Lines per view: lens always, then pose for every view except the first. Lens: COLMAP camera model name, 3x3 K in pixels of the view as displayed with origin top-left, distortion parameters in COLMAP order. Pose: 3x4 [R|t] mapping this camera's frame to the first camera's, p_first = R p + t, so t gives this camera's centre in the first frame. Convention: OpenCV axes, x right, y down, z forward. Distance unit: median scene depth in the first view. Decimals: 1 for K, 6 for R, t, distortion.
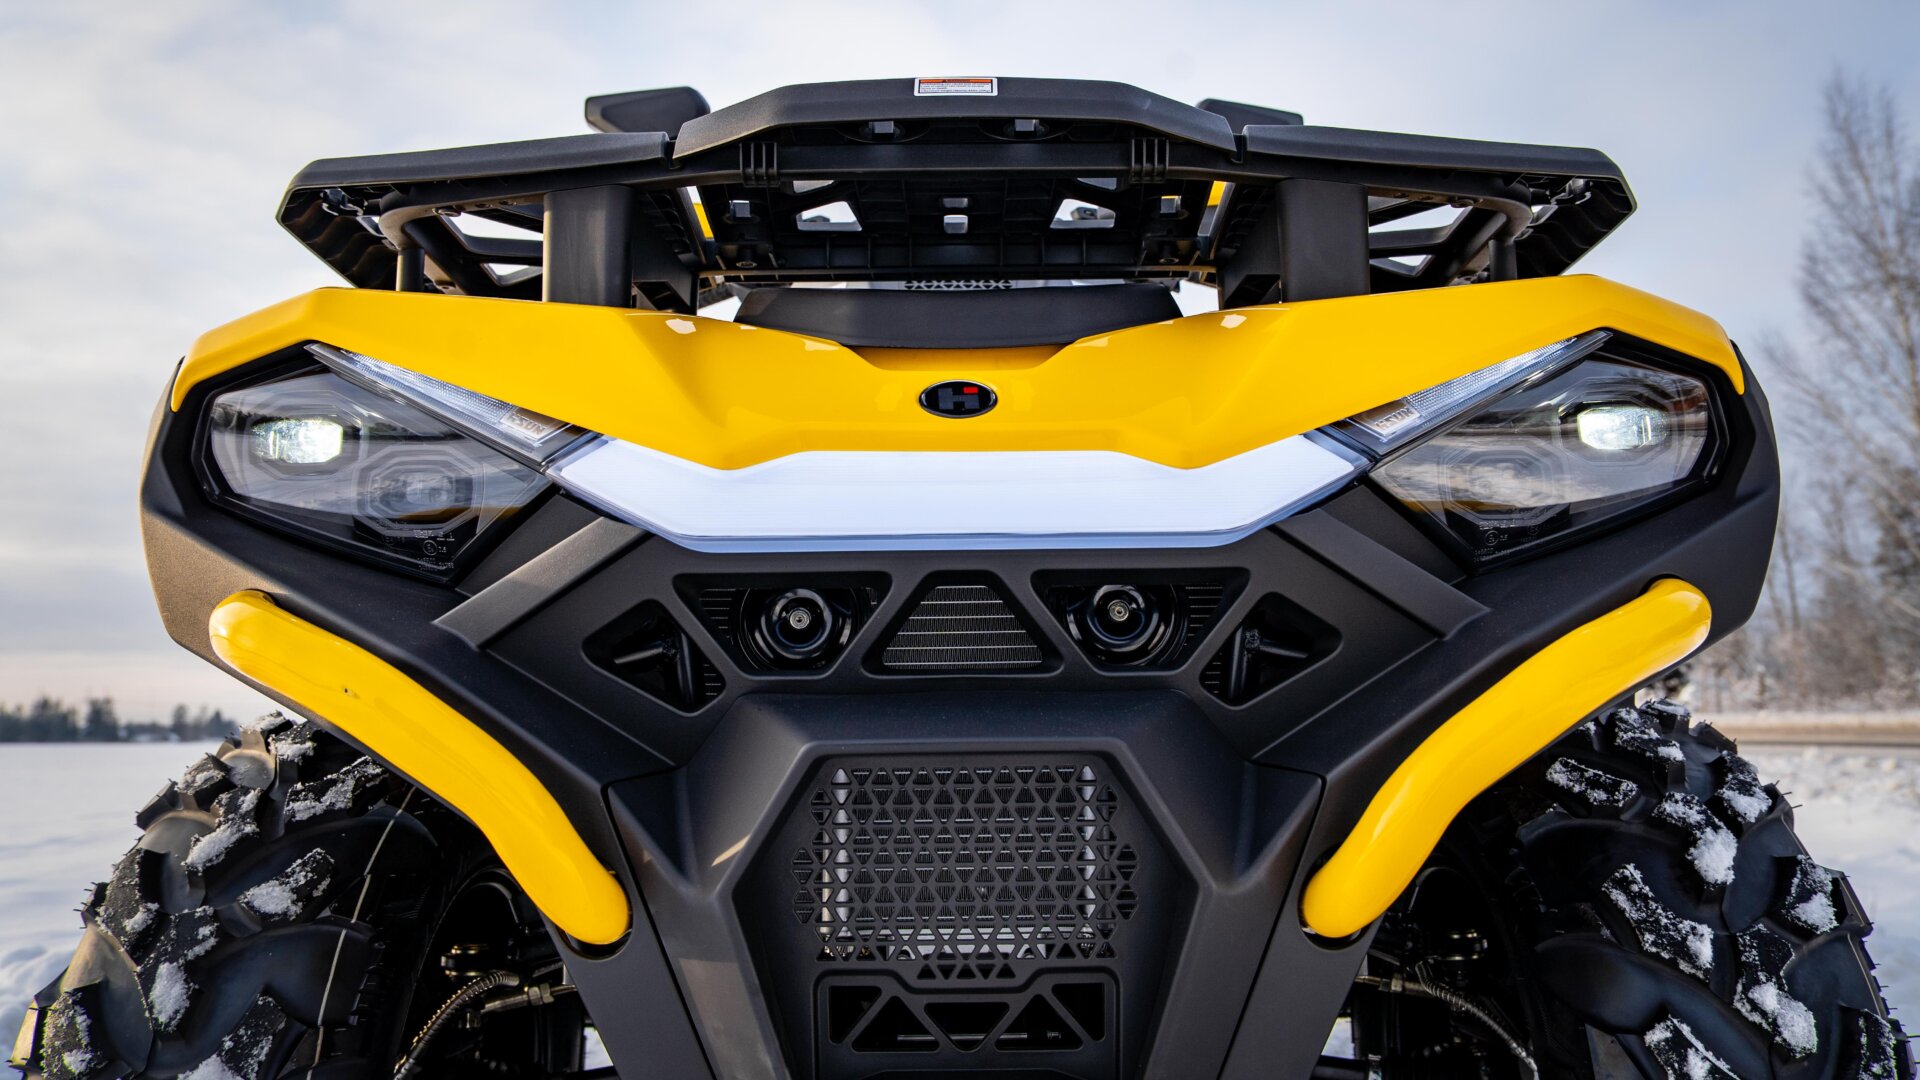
lens RADIAL K [[1412.3, 0, 964.6], [0, 1412.3, 463.1], [0, 0, 1]] dist [-0.136201, 0.081910]
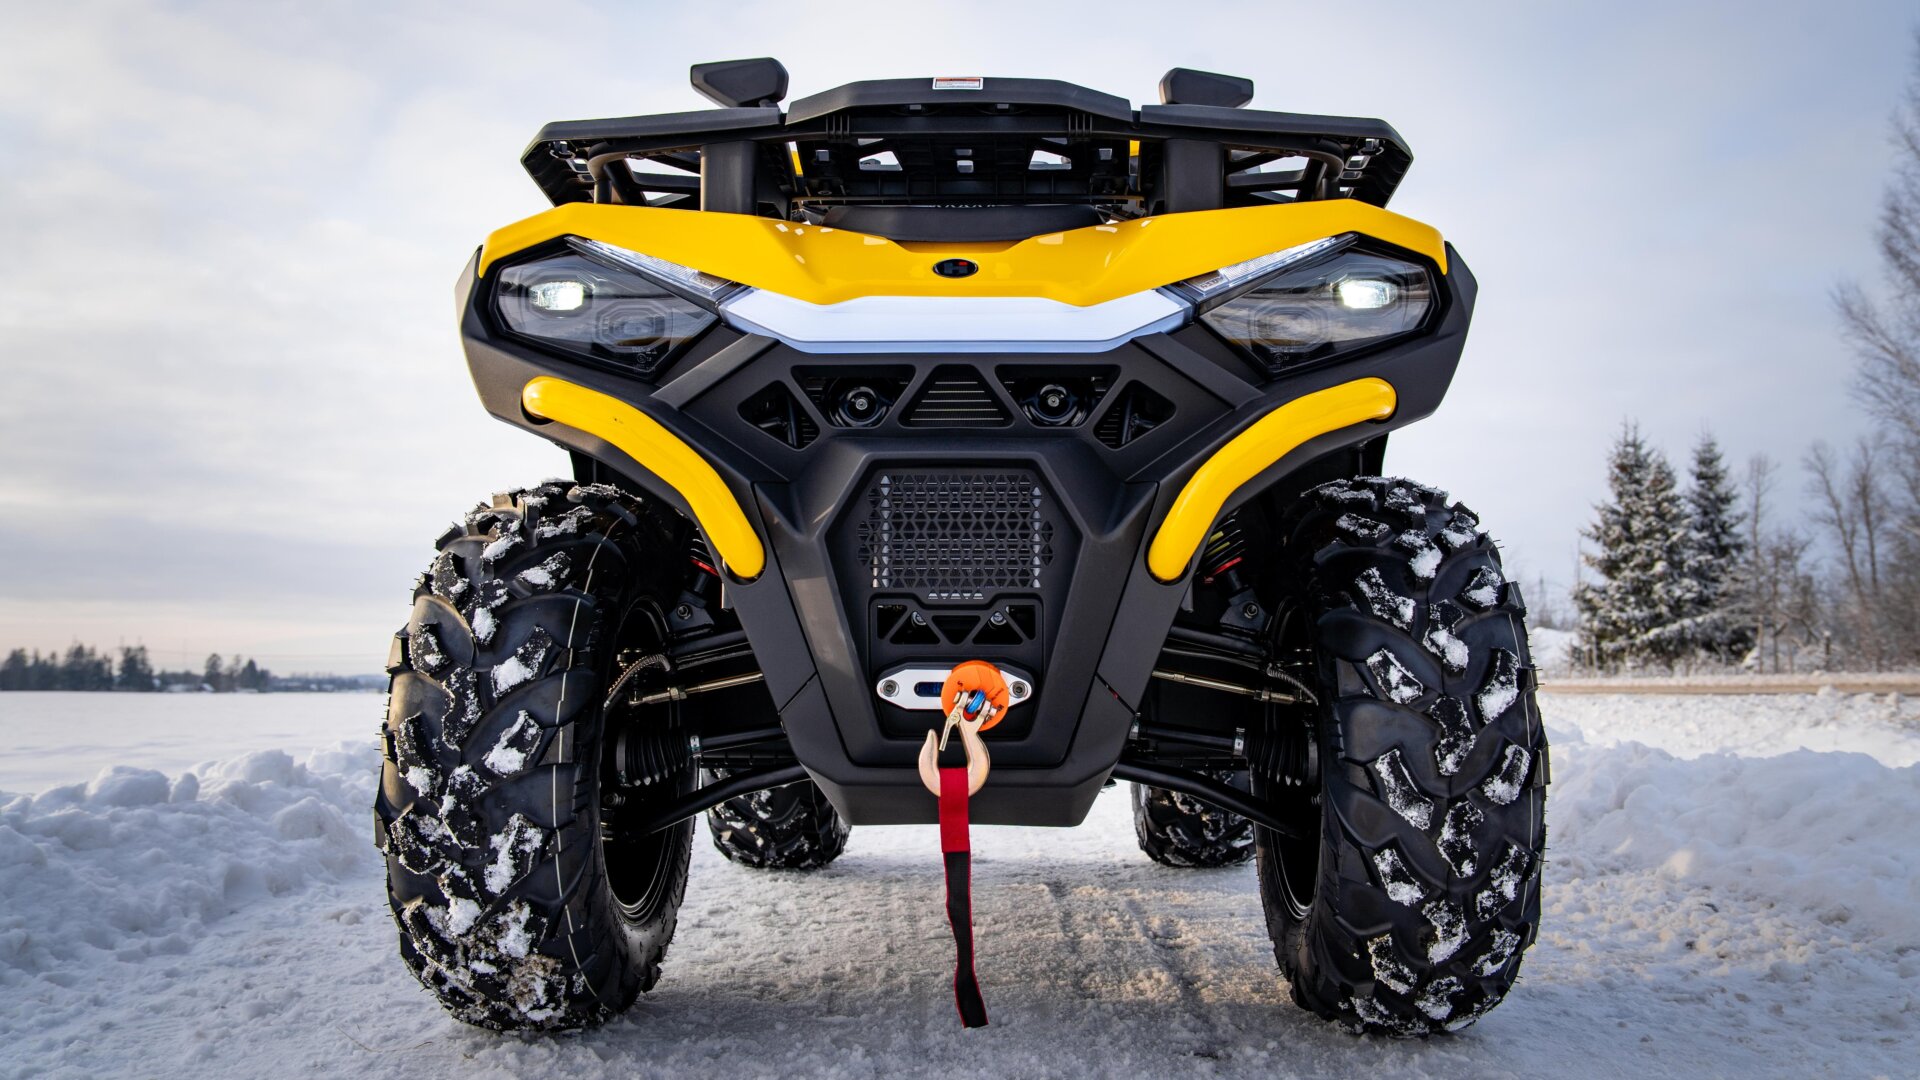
lens RADIAL K [[1412.3, 0, 980.2], [0, 1412.3, 481.8], [0, 0, 1]] dist [-0.136201, 0.081910]
pose [[0.999729, 0.010585, -0.020744, 0.059506], [-0.009492, 0.998597, 0.052089, 0.115670], [0.021266, -0.051878, 0.998427, -0.675494]]
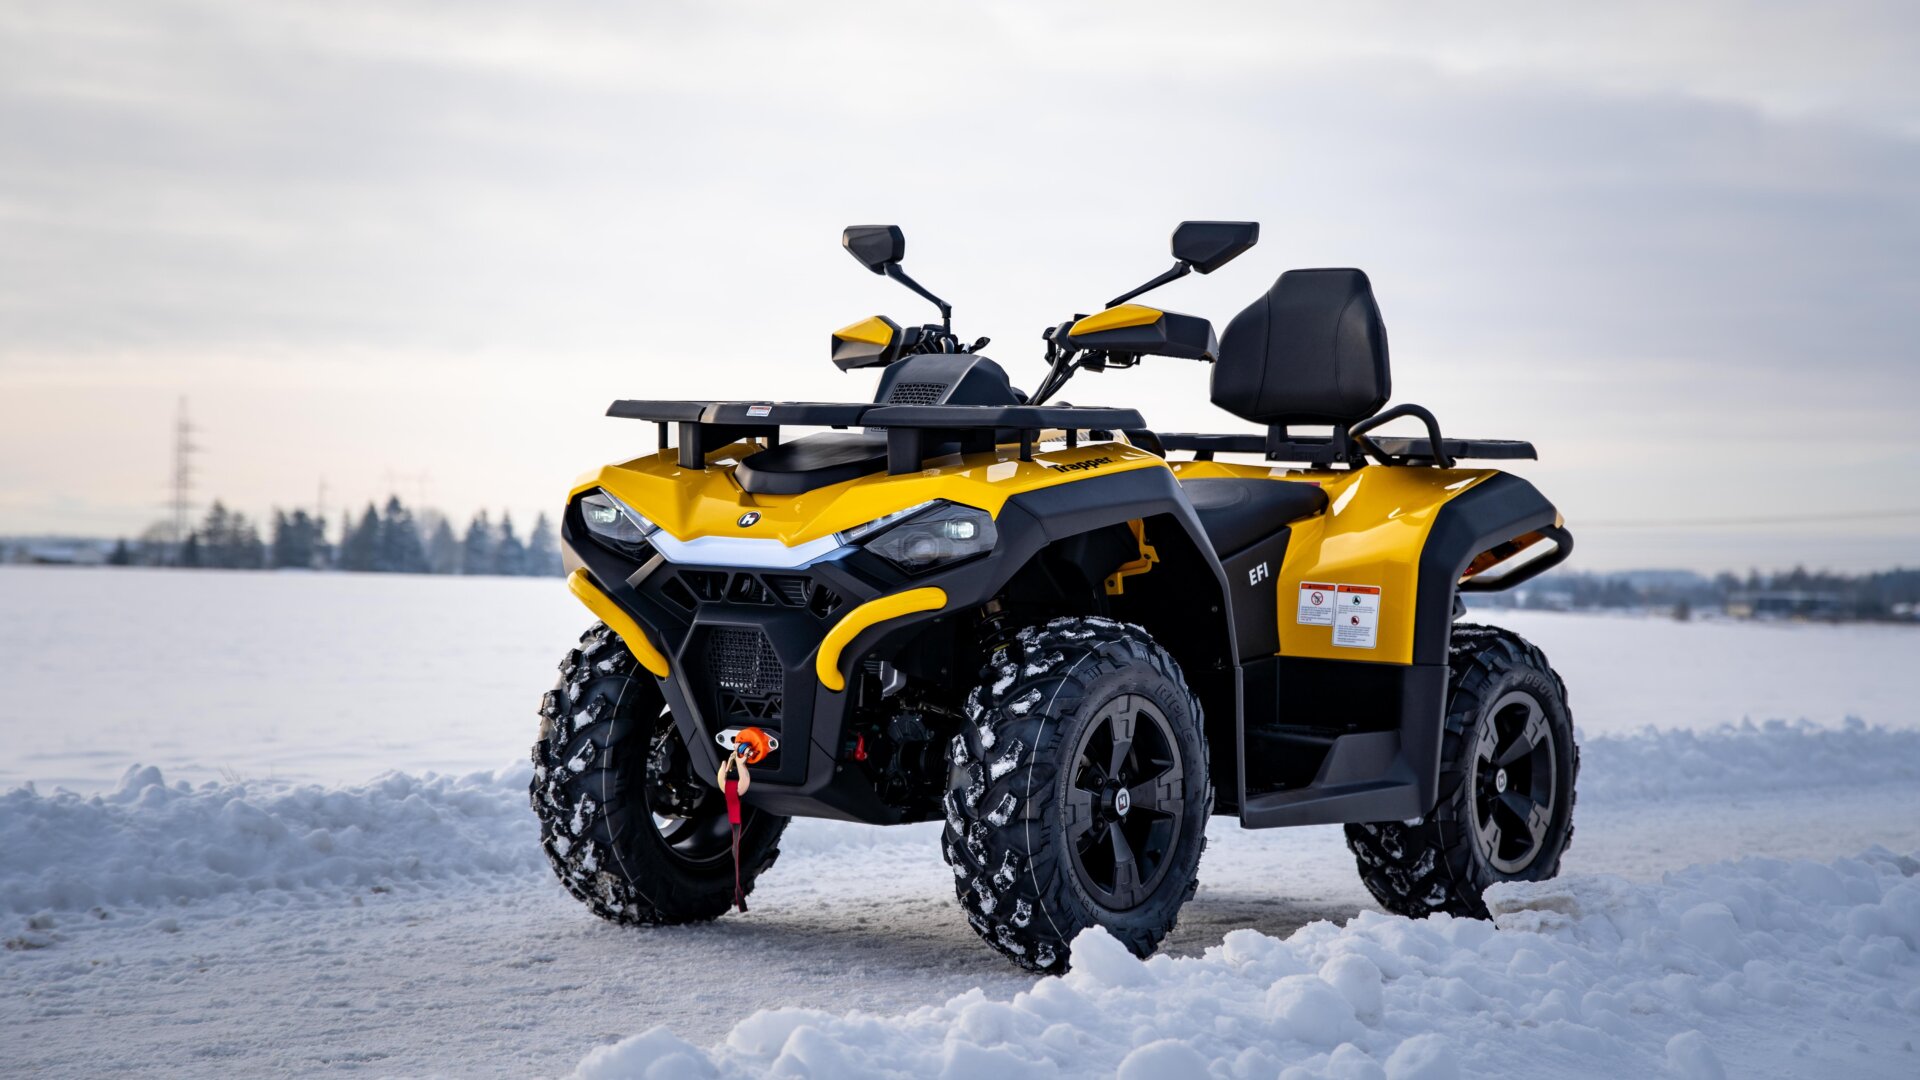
lens RADIAL K [[4075.4, 0, 944.0], [0, 4075.4, 537.3], [0, 0, 1]] dist [0.366283, 0.000000]
pose [[0.799029, 0.046023, -0.599528, 5.538056], [0.066978, 0.984049, 0.164808, -1.408241], [0.597550, -0.171842, 0.783201, -5.627359]]
